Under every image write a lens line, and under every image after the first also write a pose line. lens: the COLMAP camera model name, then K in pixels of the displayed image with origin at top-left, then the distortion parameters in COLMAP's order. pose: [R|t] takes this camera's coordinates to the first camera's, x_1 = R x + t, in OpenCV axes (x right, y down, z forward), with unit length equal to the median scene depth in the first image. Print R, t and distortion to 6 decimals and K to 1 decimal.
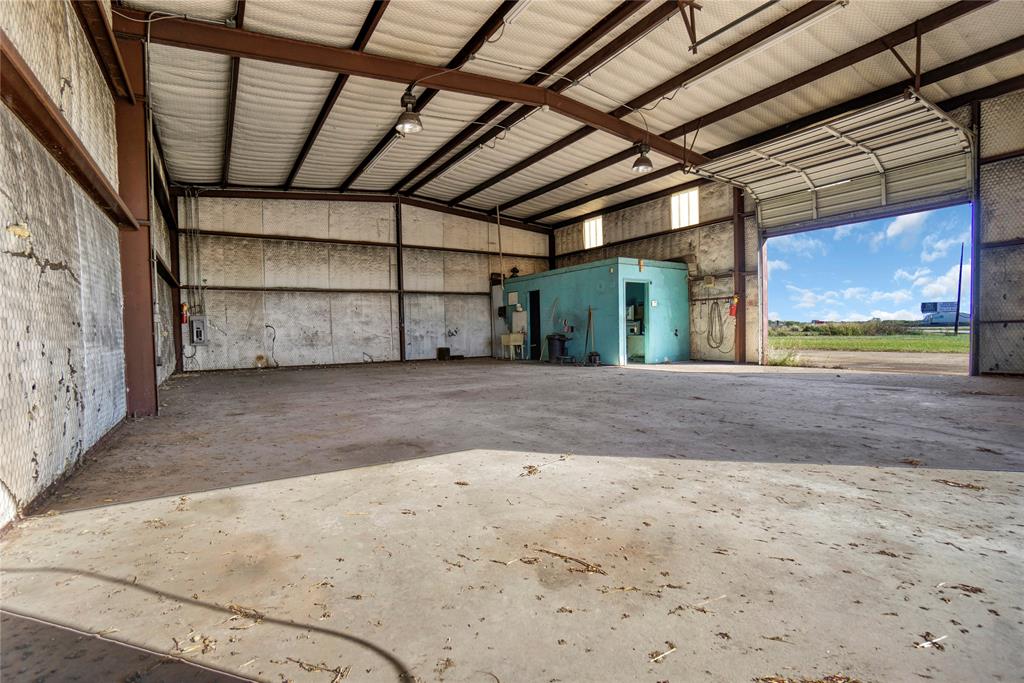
lens RADIAL K [[478.0, 0, 514.0], [0, 478.0, 349.3], [0, 0, 1]] dist [-0.001650, 0.000122]
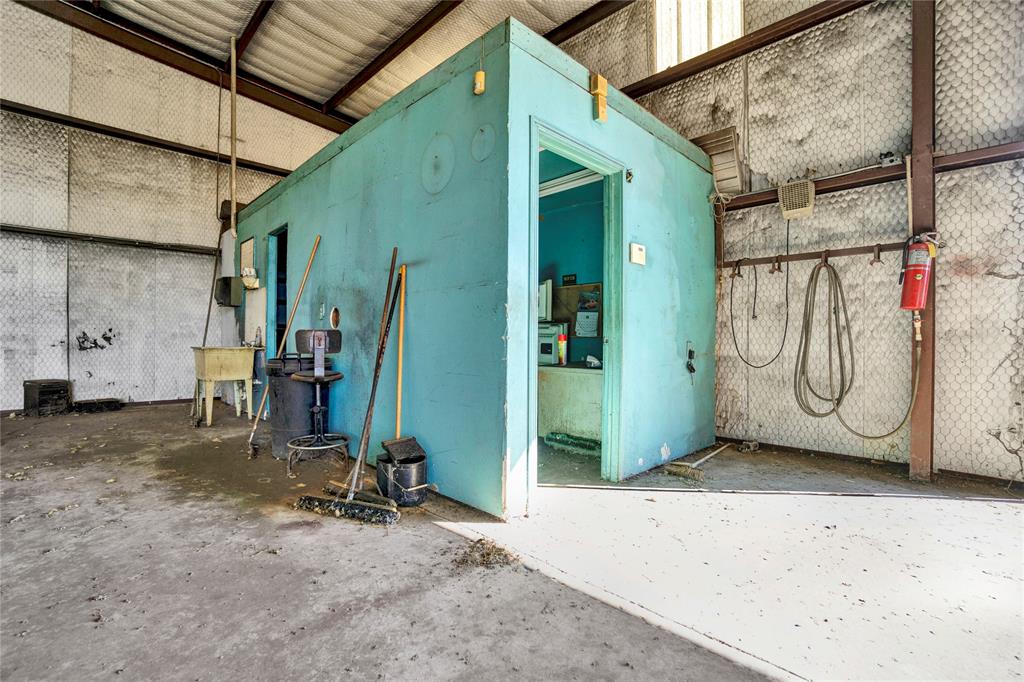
lens RADIAL K [[478.0, 0, 513.2], [0, 478.0, 339.6], [0, 0, 1]] dist [-0.001650, 0.000122]
pose [[0.978428, 0.026743, 0.204851, 0.159135], [-0.018662, 0.998973, -0.041280, -0.032956], [-0.205745, 0.036566, 0.977922, 0.705194]]
